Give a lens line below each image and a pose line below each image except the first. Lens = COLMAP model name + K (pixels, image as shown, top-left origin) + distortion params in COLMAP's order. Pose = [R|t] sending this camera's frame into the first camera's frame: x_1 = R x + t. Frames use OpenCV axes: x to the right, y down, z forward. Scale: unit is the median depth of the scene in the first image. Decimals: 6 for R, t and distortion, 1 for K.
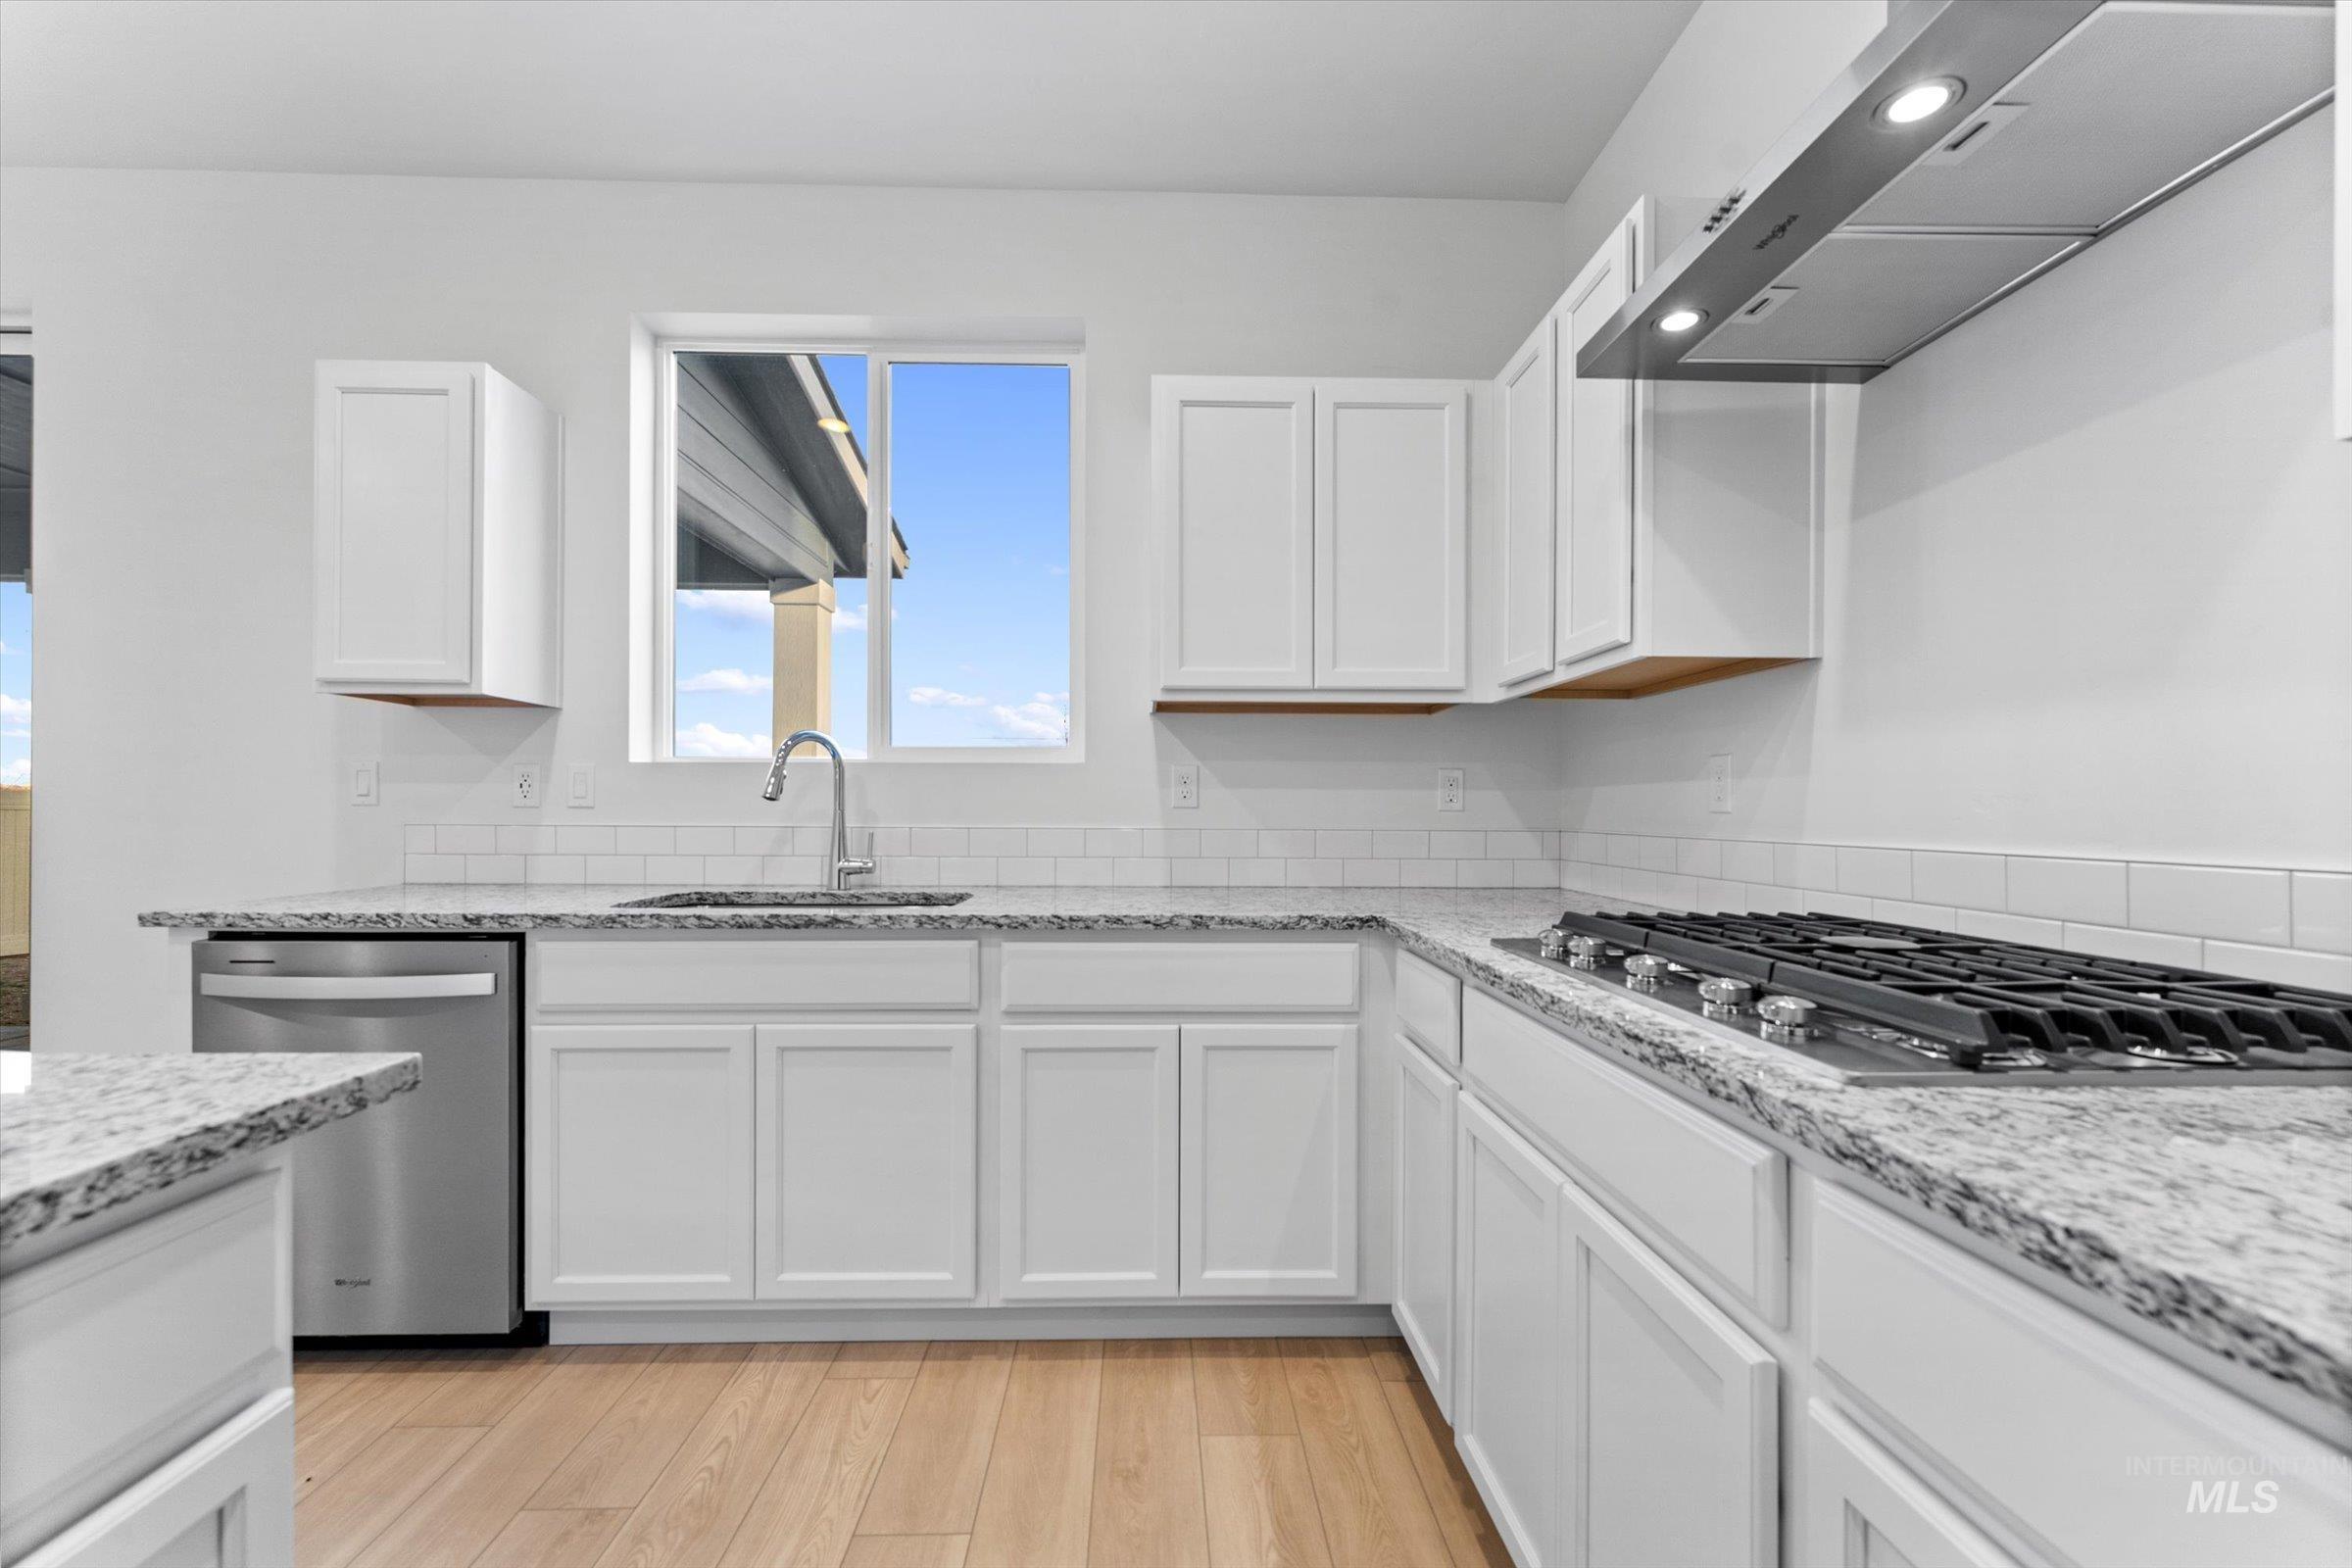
lens RADIAL K [[957.8, 0, 1175.2], [0, 957.8, 807.4], [0, 0, 1]] dist [0.000287, -0.000491]
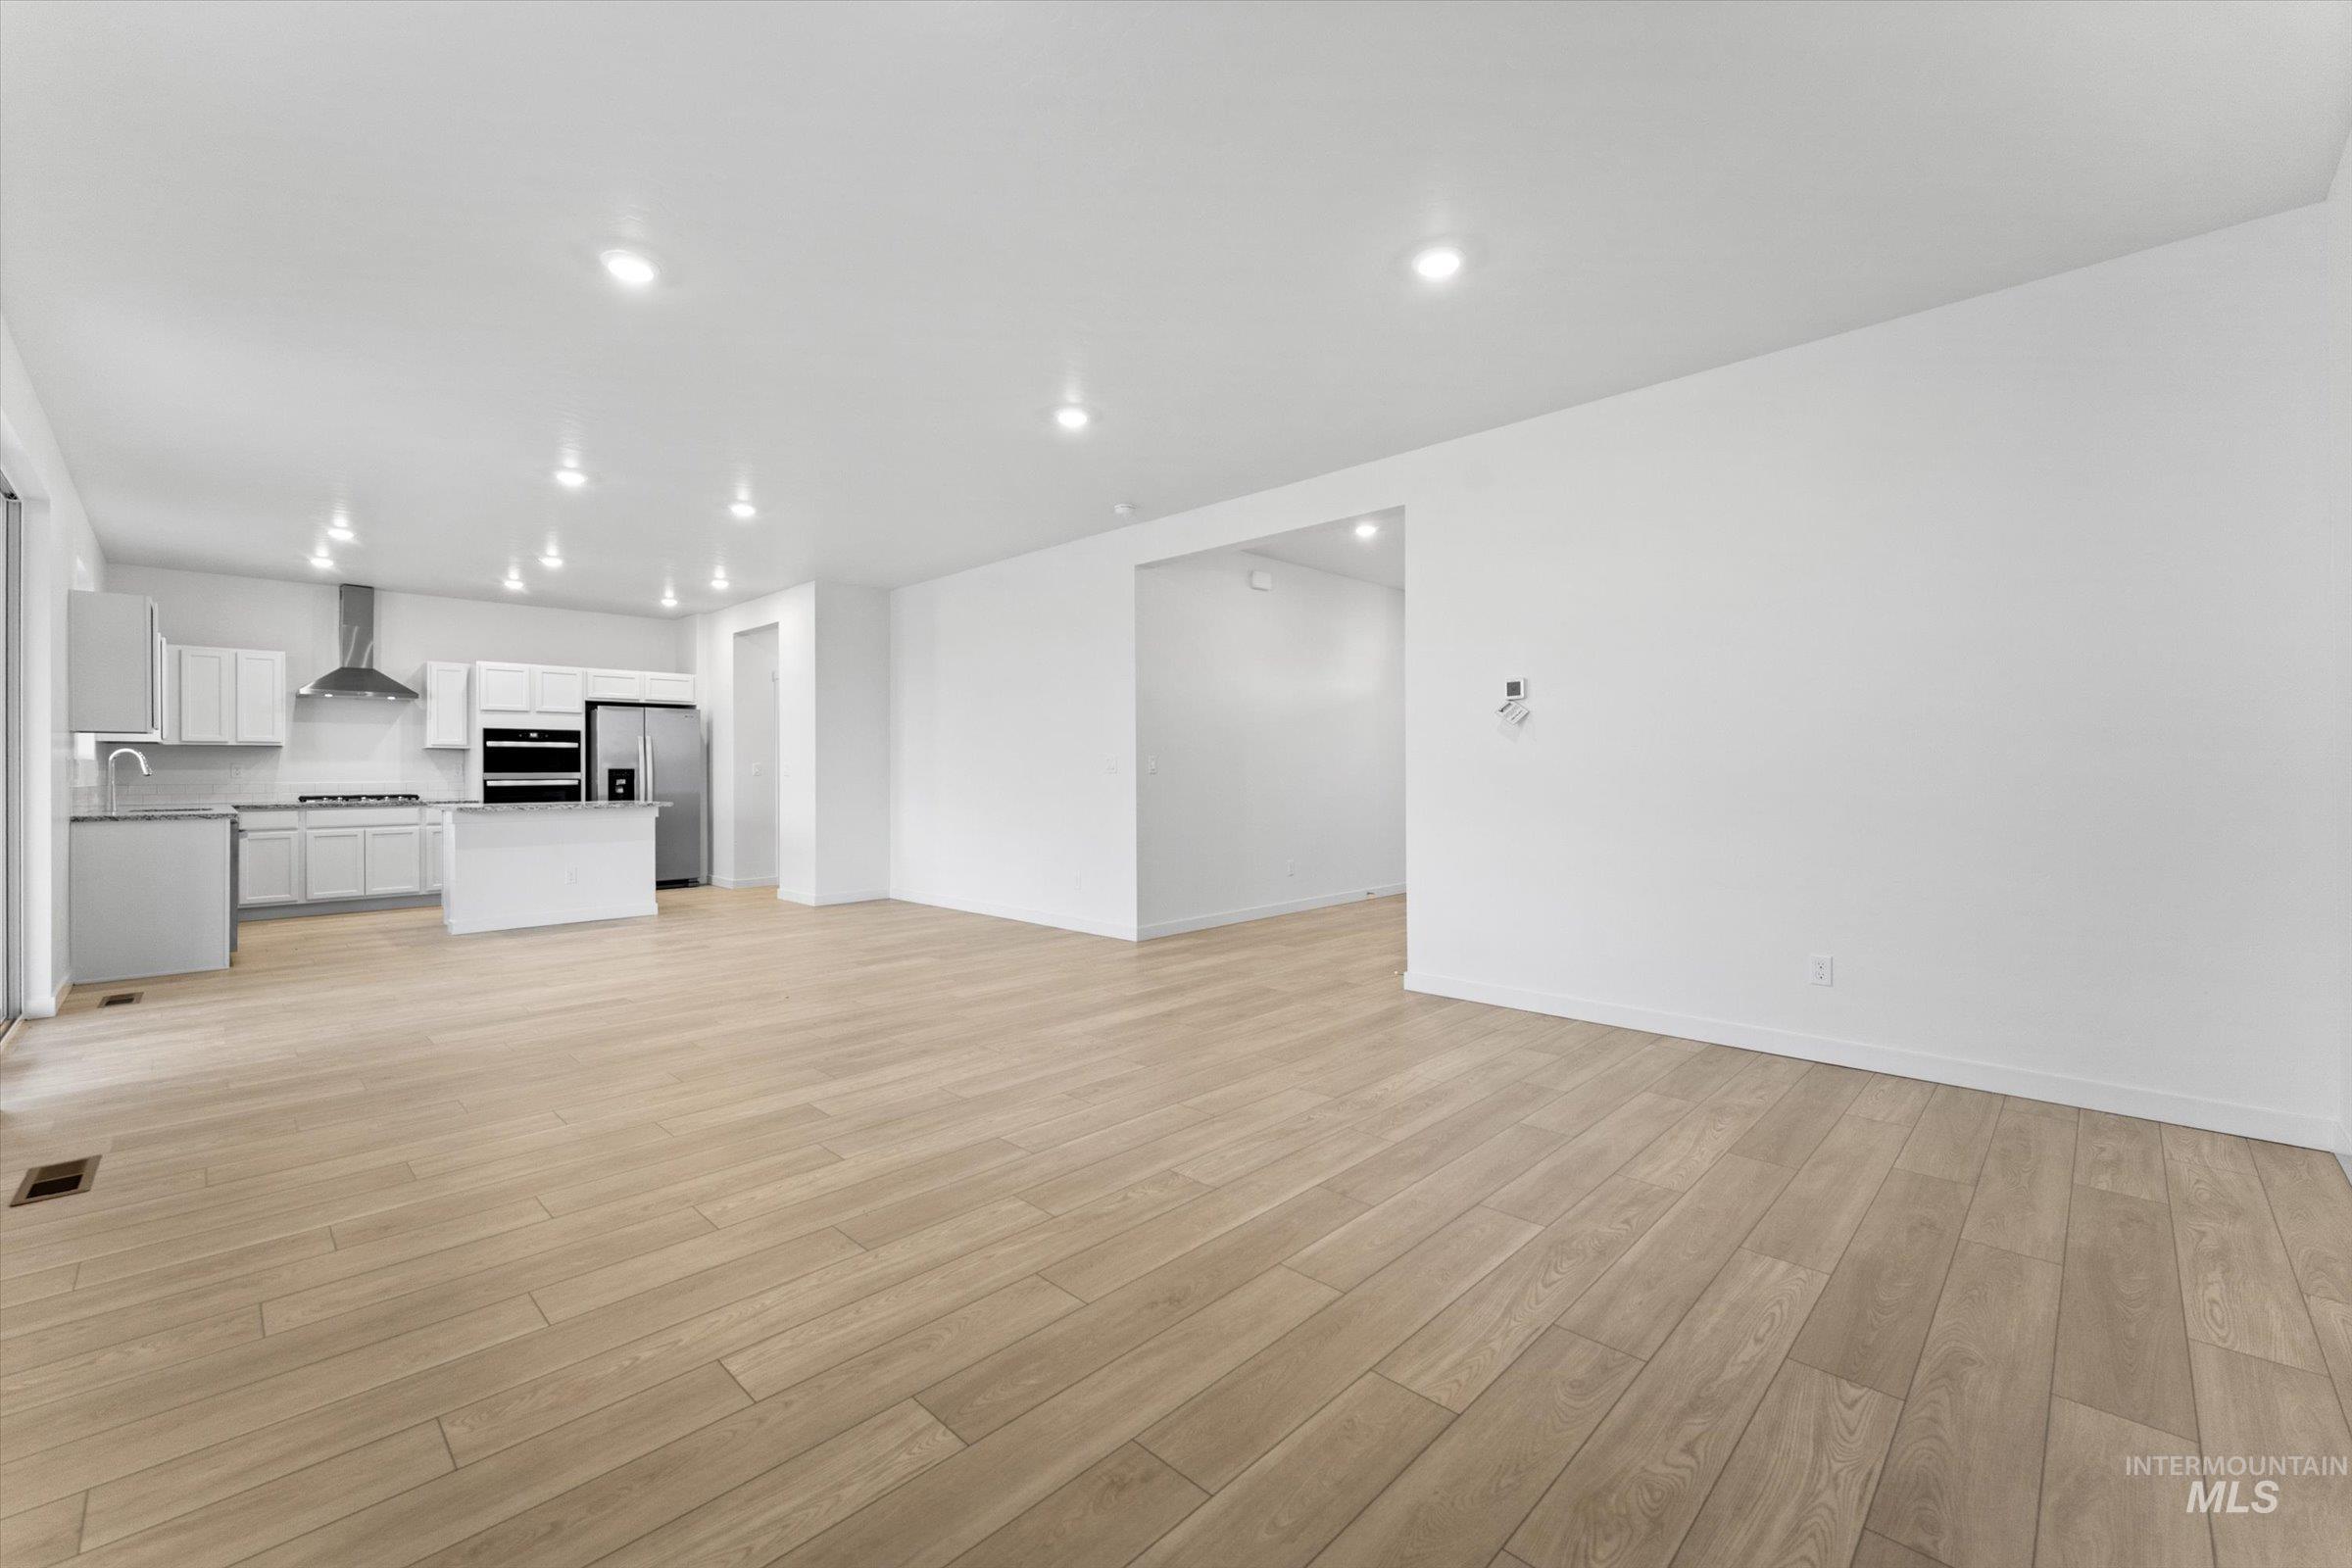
lens RADIAL K [[957.8, 0, 1168.4], [0, 957.8, 769.8], [0, 0, 1]] dist [0.000287, -0.000491]
pose [[-0.703869, -0.000132, 0.710330, -5.223787], [0.001530, 0.999997, 0.001702, -0.029200], [-0.710328, 0.002285, -0.703867, 1.045154]]
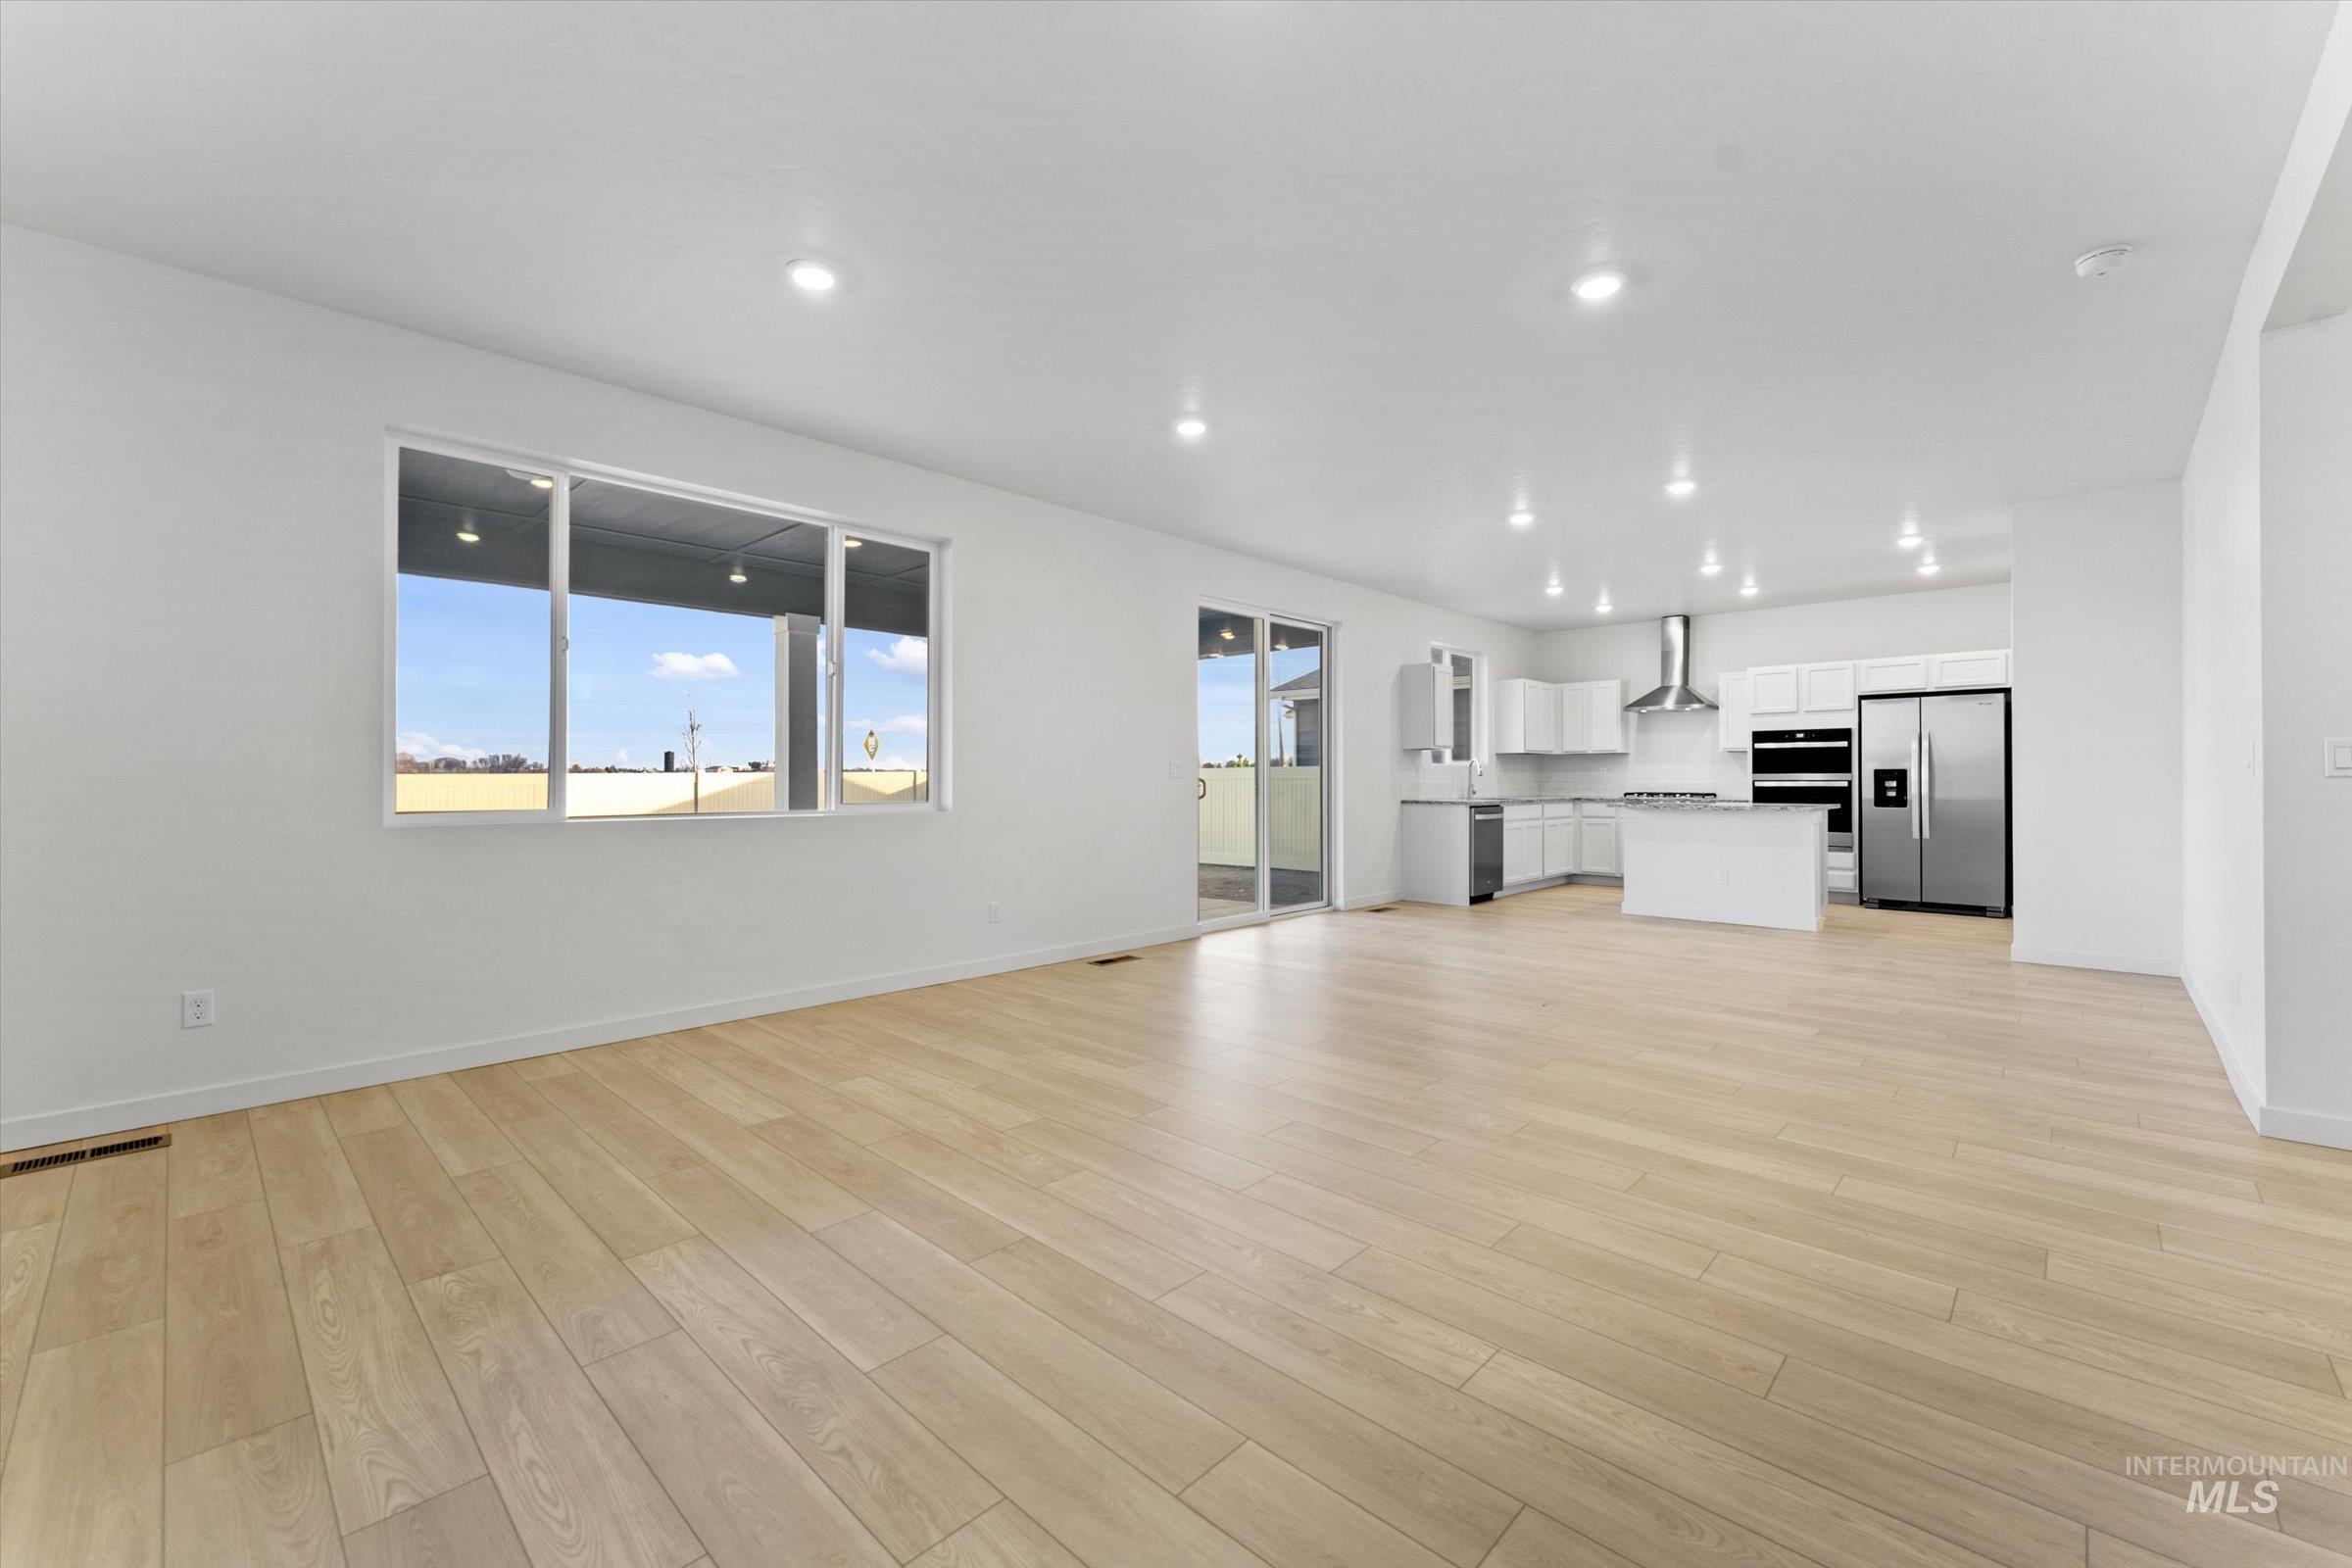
lens RADIAL K [[957.8, 0, 1166.6], [0, 957.8, 782.0], [0, 0, 1]] dist [0.000287, -0.000491]
pose [[0.702475, -0.009195, 0.711649, -5.143885], [0.005652, 0.999957, 0.007341, -0.023313], [-0.711686, -0.001134, 0.702497, -1.100259]]
